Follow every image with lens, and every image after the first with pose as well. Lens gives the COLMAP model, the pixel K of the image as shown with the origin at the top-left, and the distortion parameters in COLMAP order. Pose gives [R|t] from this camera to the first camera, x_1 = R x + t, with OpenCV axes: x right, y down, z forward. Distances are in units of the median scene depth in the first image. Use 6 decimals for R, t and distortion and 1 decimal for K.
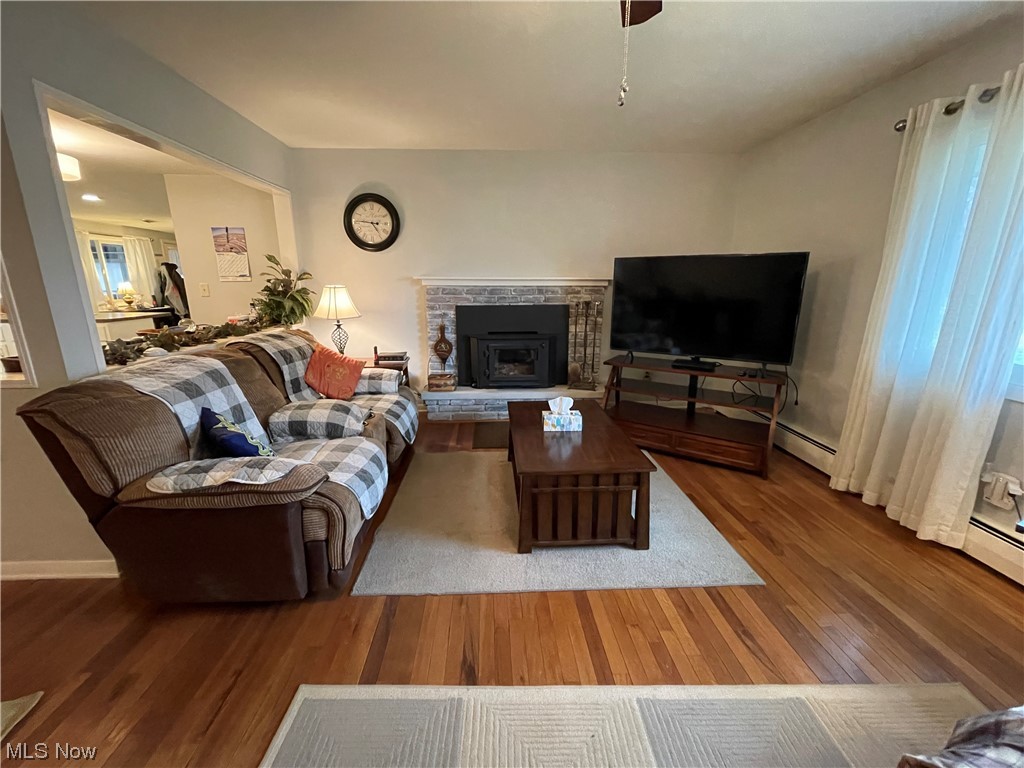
lens RADIAL K [[414.2, 0, 512.0], [0, 414.2, 384.0], [0, 0, 1]] dist [-0.002015, -0.000629]
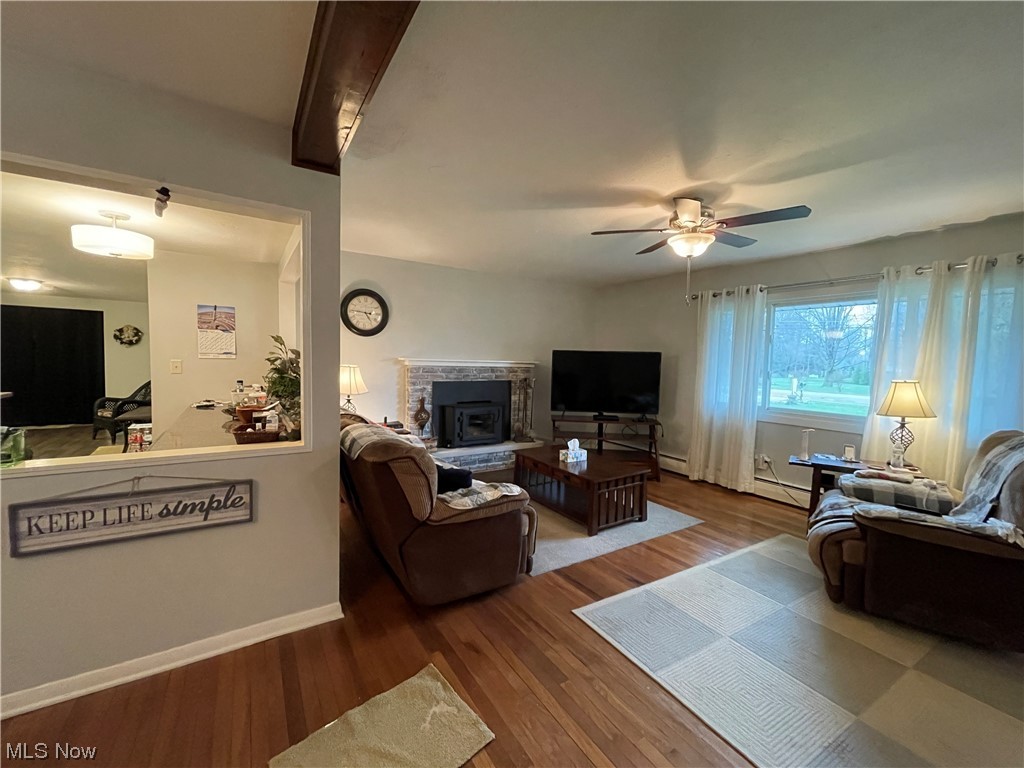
lens RADIAL K [[414.2, 0, 512.0], [0, 414.2, 384.0], [0, 0, 1]] dist [-0.002015, -0.000629]
pose [[0.866238, -0.009121, 0.499548, -0.593832], [0.096127, 0.984196, -0.148719, 0.024605], [-0.490297, 0.176846, 0.853425, -0.174747]]
